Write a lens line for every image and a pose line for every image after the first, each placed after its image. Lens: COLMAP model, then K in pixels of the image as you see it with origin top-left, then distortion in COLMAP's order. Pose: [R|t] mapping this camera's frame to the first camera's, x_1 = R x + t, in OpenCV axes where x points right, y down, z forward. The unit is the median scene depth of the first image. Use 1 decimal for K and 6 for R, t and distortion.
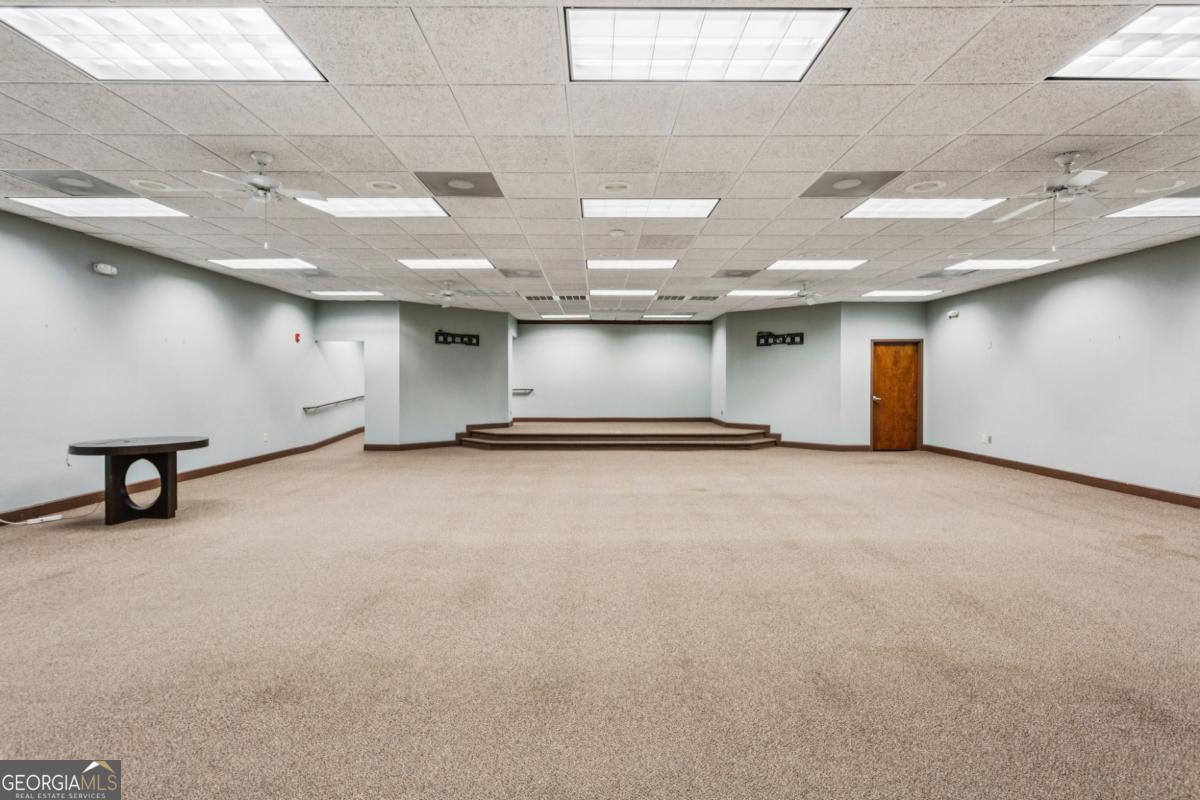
lens RADIAL K [[565.7, 0, 594.9], [0, 565.7, 395.9], [0, 0, 1]] dist [0.000077, 0.001565]
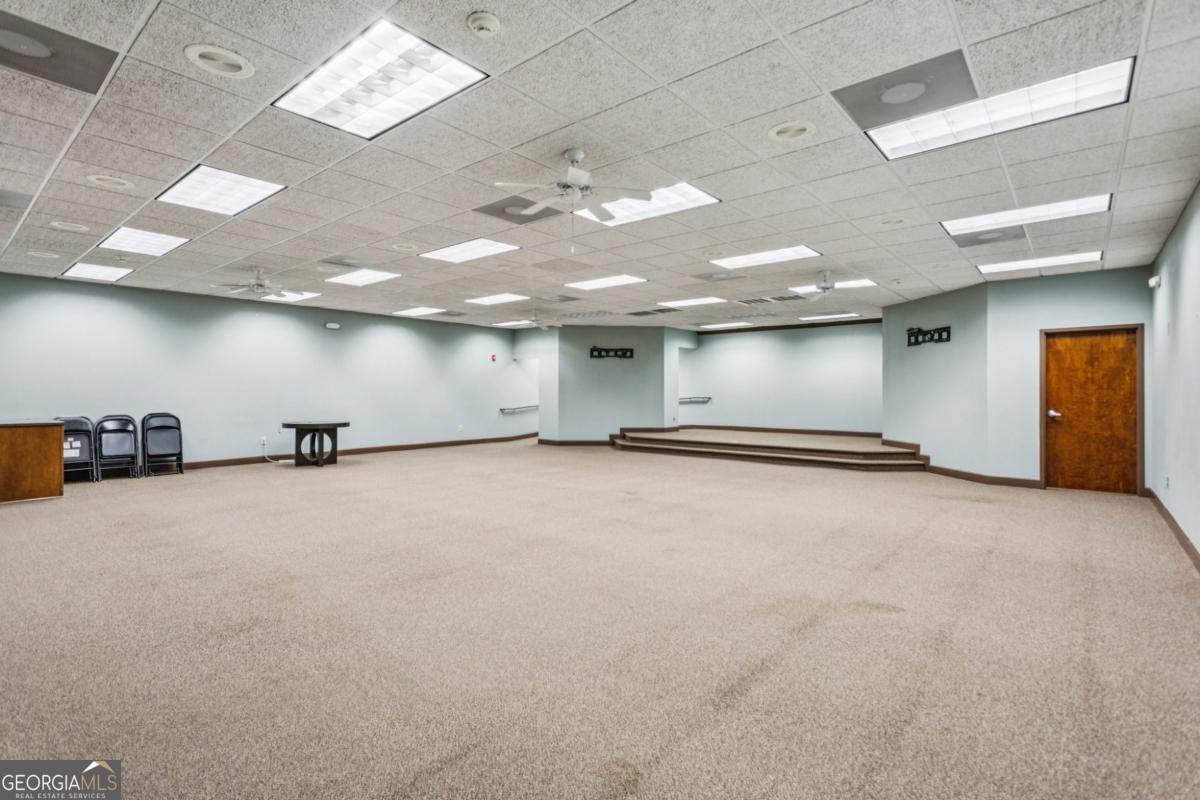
lens RADIAL K [[565.7, 0, 594.9], [0, 565.7, 395.9], [0, 0, 1]] dist [0.000077, 0.001565]
pose [[0.764104, 0.006327, -0.645062, 0.513686], [-0.017510, 0.999787, -0.010935, 0.000285], [0.644855, 0.019650, 0.764052, 0.101702]]
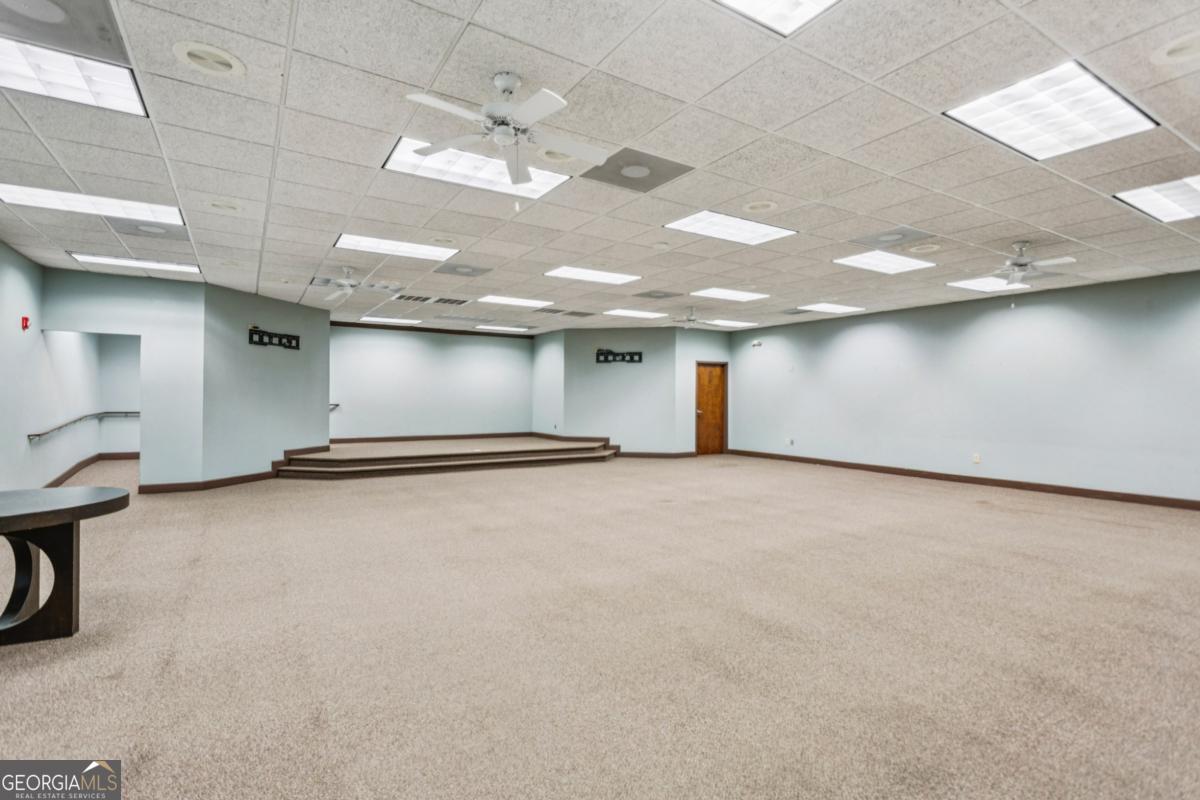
lens RADIAL K [[570.0, 0, 593.5], [0, 570.0, 399.2], [0, 0, 1]] dist [-0.002097, 0.012426]
pose [[0.848117, 0.001974, 0.529806, -0.307312], [0.008311, 0.999820, -0.017031, -0.002148], [-0.529744, 0.018847, 0.847948, 0.117088]]
